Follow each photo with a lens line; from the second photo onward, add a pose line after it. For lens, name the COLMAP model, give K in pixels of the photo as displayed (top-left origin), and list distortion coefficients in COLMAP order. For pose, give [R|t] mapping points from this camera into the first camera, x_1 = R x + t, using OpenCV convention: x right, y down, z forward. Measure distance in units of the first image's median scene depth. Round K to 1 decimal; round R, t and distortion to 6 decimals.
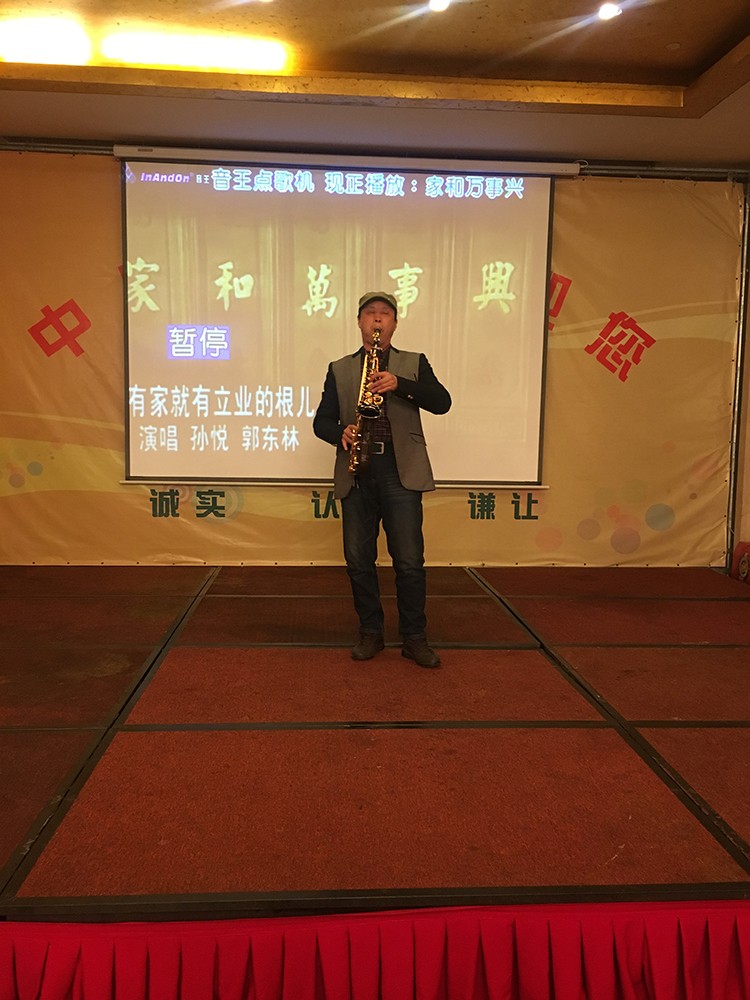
lens RADIAL K [[856.6, 0, 380.4], [0, 856.6, 499.9], [0, 0, 1]] dist [0.080148, -0.116907]
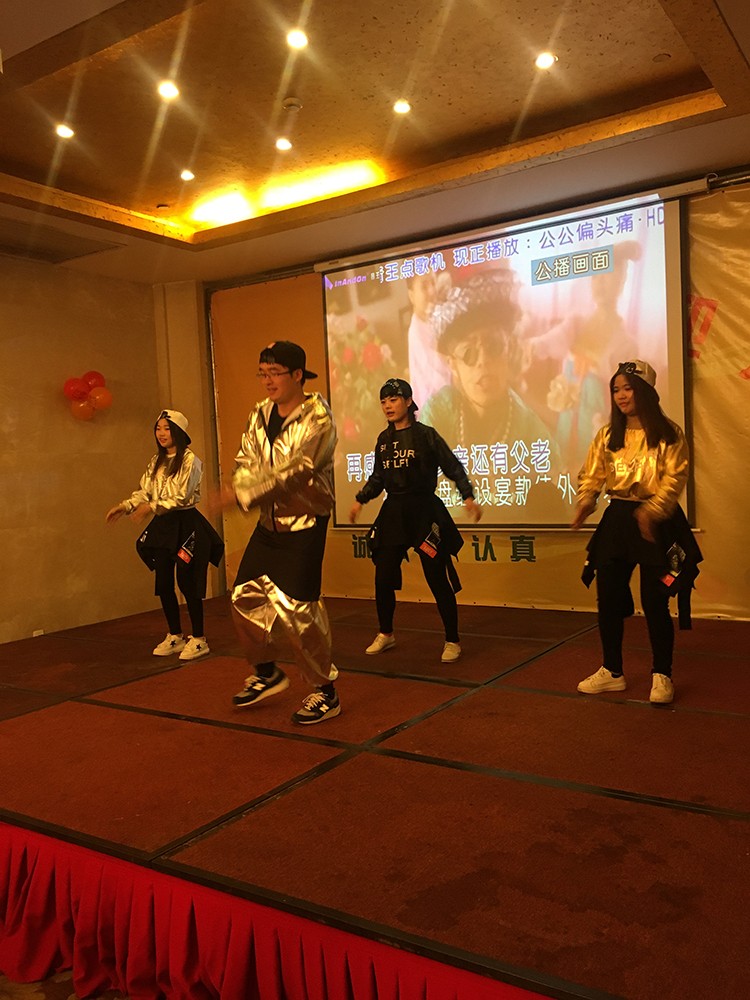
lens RADIAL K [[856.6, 0, 370.9], [0, 856.6, 493.7], [0, 0, 1]] dist [0.080148, -0.116907]
pose [[0.788068, -0.036144, -0.614526, 0.499405], [-0.001786, 0.998136, -0.060997, 0.003447], [0.615585, 0.049167, 0.786535, 0.071494]]
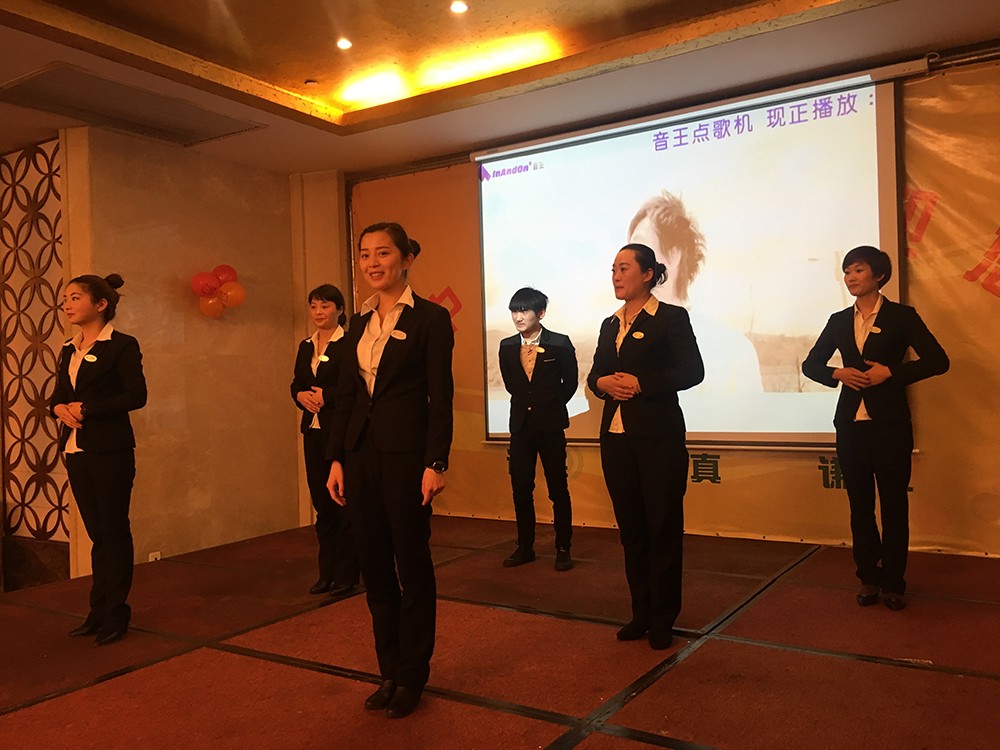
lens RADIAL K [[856.6, 0, 490.3], [0, 856.6, 373.0], [0, 0, 1]] dist [0.080148, -0.116907]
pose [[0.798510, -0.047166, -0.600131, 0.377397], [-0.016843, 0.994785, -0.100594, 0.000924], [0.601746, 0.090433, 0.793551, 0.119695]]
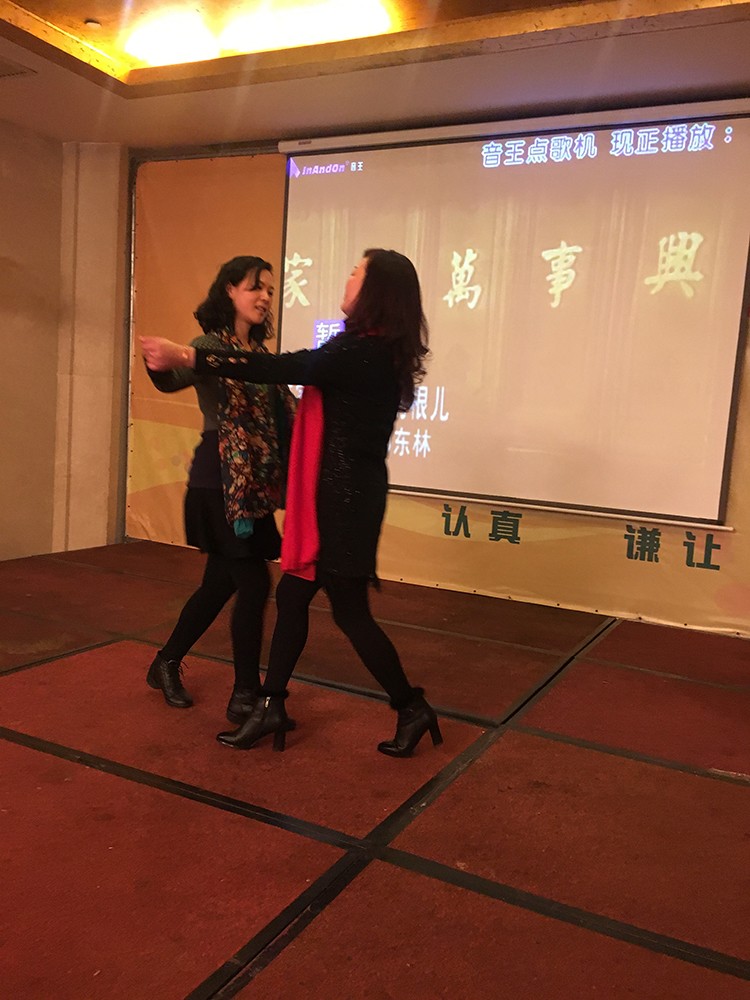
lens RADIAL K [[856.6, 0, 371.2], [0, 856.6, 495.3], [0, 0, 1]] dist [0.080148, -0.116907]
pose [[0.859404, 0.089085, -0.503476, 0.312246], [-0.103506, 0.994629, -0.000689, -0.011185], [0.500710, 0.052705, 0.864009, 0.199428]]
